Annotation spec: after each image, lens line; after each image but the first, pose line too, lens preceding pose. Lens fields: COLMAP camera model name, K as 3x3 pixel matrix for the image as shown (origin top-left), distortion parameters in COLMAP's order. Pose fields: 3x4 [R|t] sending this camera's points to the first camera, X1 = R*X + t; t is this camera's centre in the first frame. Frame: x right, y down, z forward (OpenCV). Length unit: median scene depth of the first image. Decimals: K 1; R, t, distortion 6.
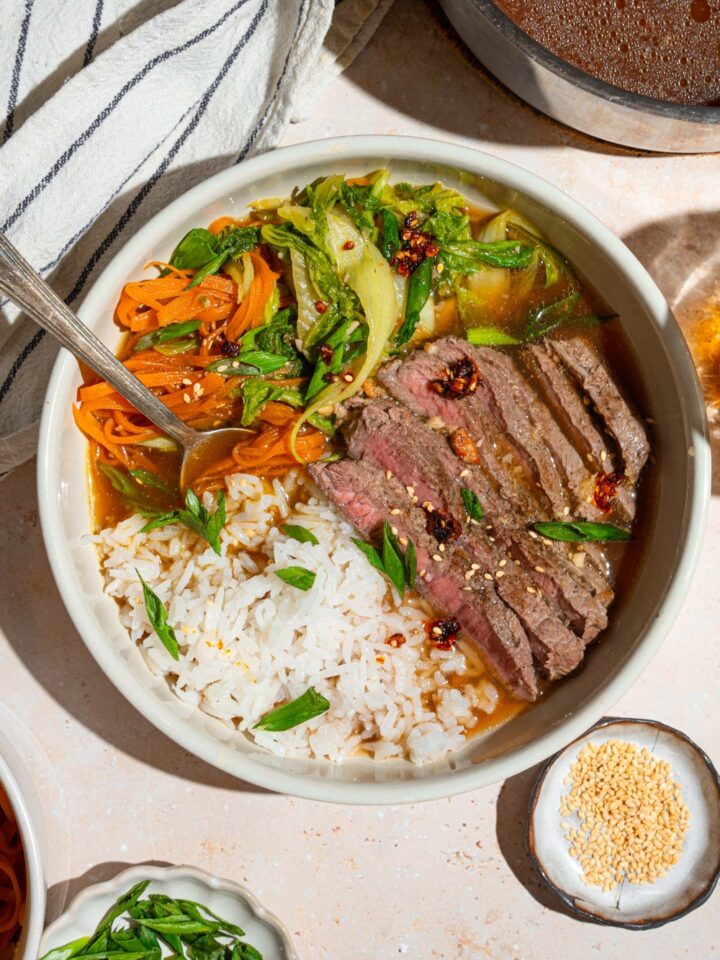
lens RADIAL K [[2214.3, 0, 356.6], [0, 2214.3, 477.5], [0, 0, 1]] dist [0.113884, 0.000000]
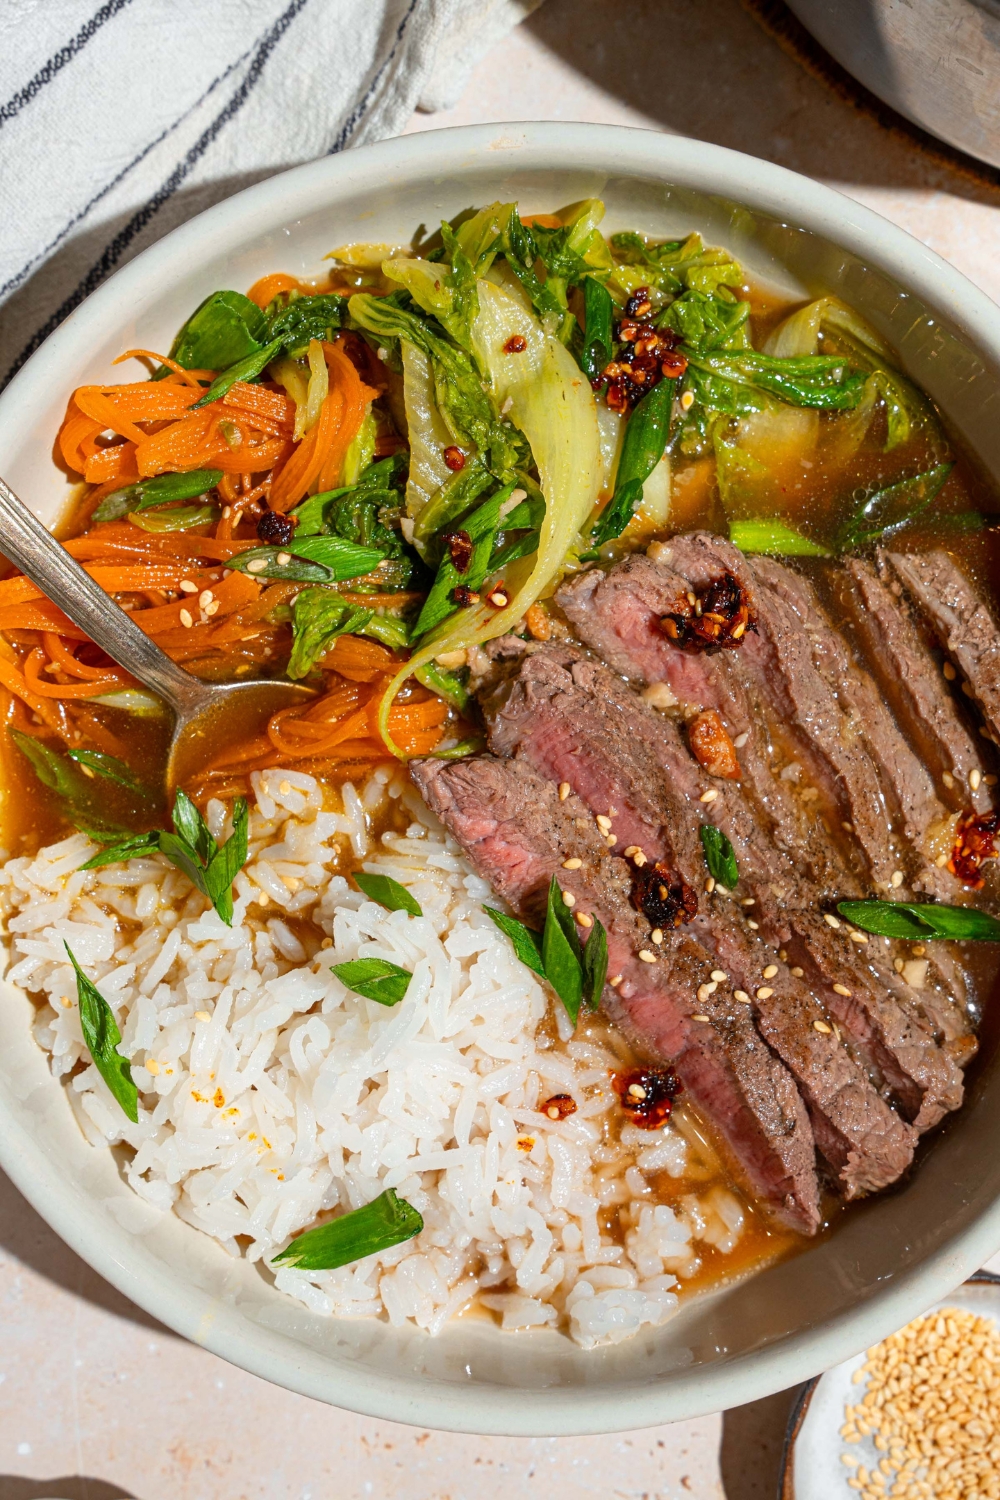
lens RADIAL K [[2407.7, 0, 529.6], [0, 2407.7, 751.5], [0, 0, 1]] dist [0.073873, 0.000000]
pose [[0.997876, 0.063334, 0.015230, -0.002826], [-0.063496, 0.997928, 0.010389, -0.015565], [-0.014540, -0.011334, 0.999830, 0.432664]]
